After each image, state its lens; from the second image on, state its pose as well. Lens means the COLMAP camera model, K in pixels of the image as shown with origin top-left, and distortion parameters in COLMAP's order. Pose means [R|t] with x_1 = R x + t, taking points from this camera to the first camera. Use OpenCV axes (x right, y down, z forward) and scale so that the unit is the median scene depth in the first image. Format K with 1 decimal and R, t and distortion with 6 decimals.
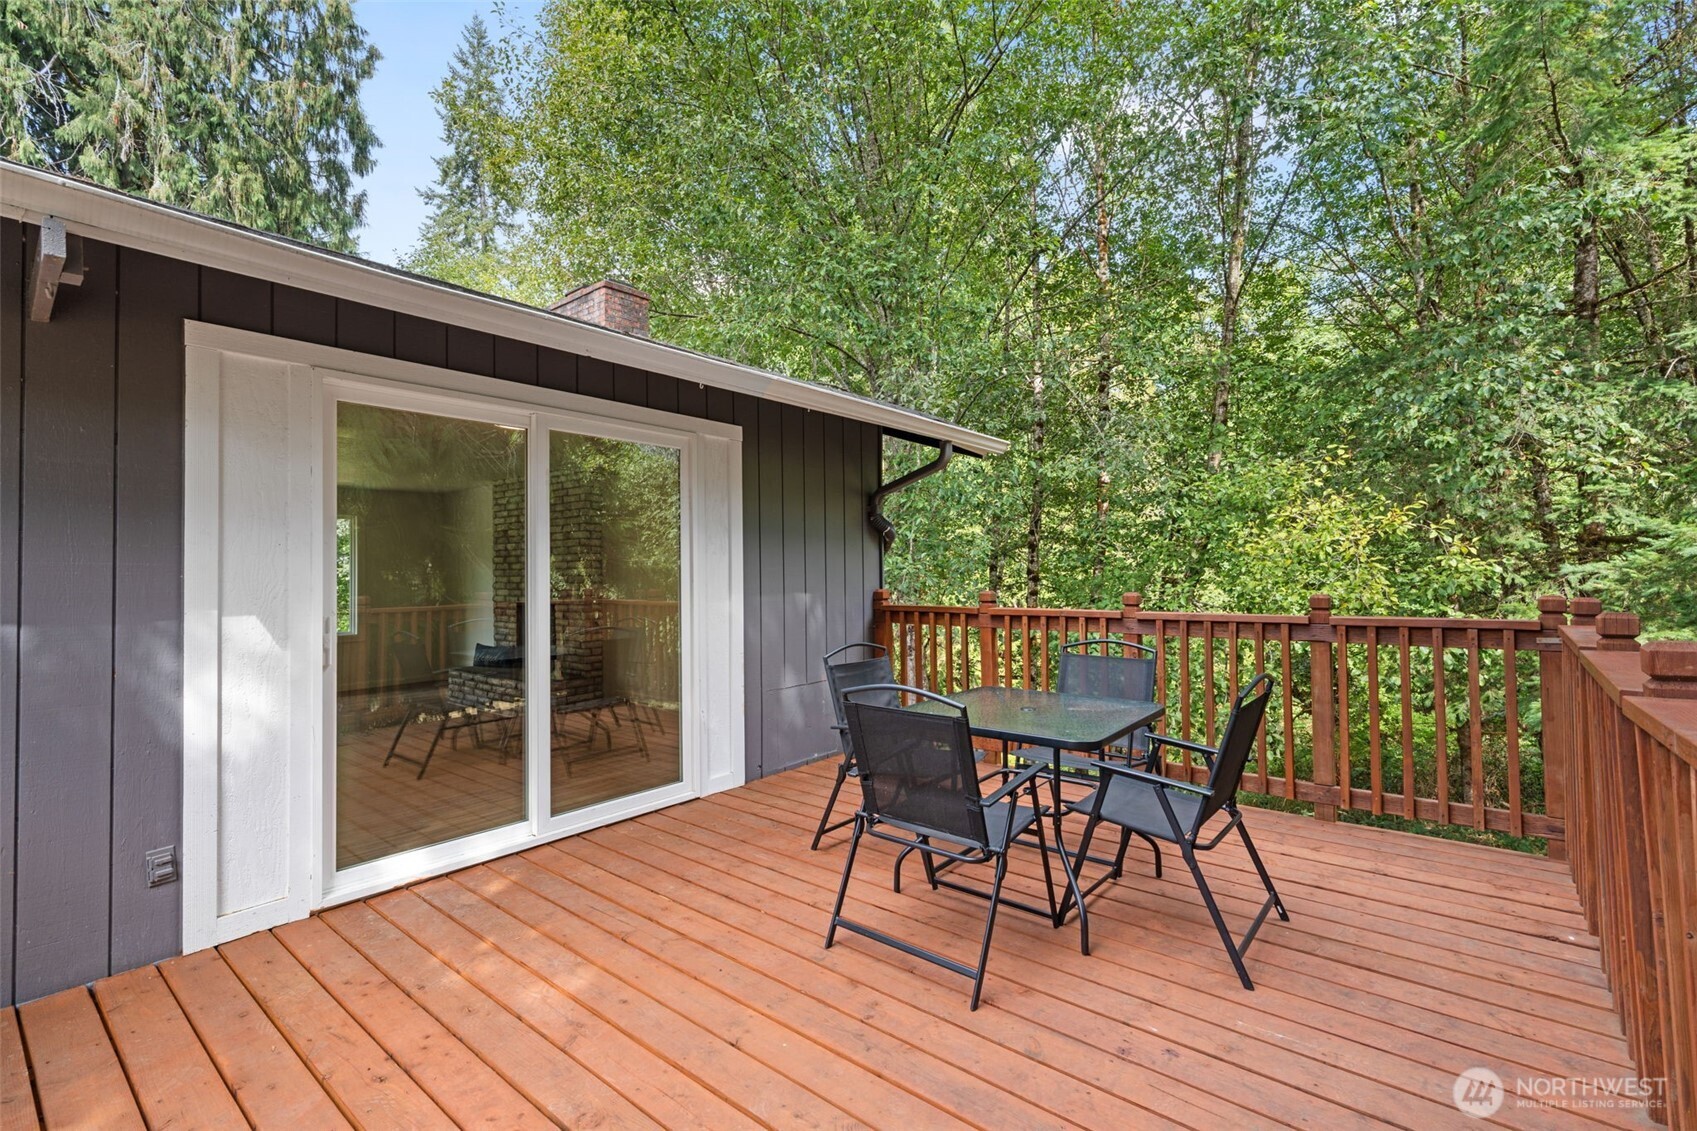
lens RADIAL K [[753.4, 0, 847.7], [0, 753.4, 559.5], [0, 0, 1]] dist [-0.001353, 0.000358]
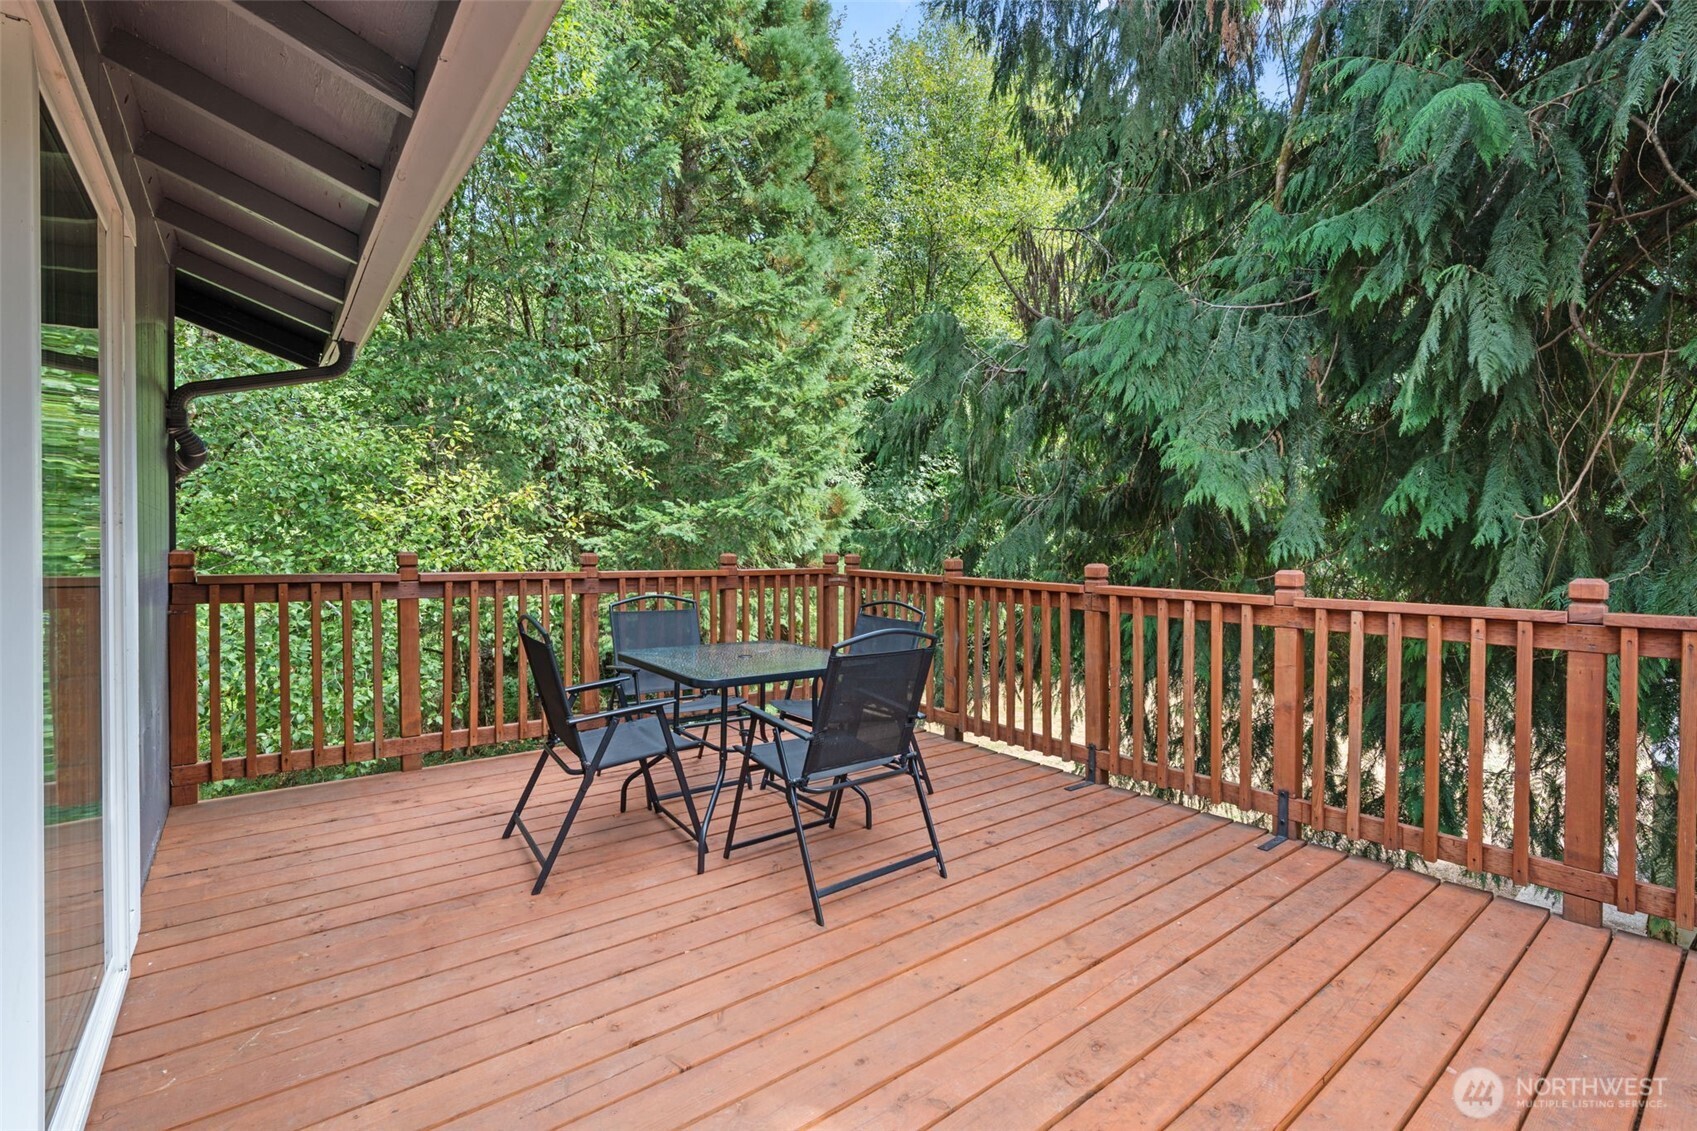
lens RADIAL K [[753.4, 0, 847.7], [0, 753.4, 559.5], [0, 0, 1]] dist [-0.001353, 0.000358]
pose [[0.213378, -0.005858, 0.976952, -0.811085], [-0.032932, 0.999371, 0.013185, 0.042368], [-0.976415, -0.034986, 0.213051, 0.660731]]
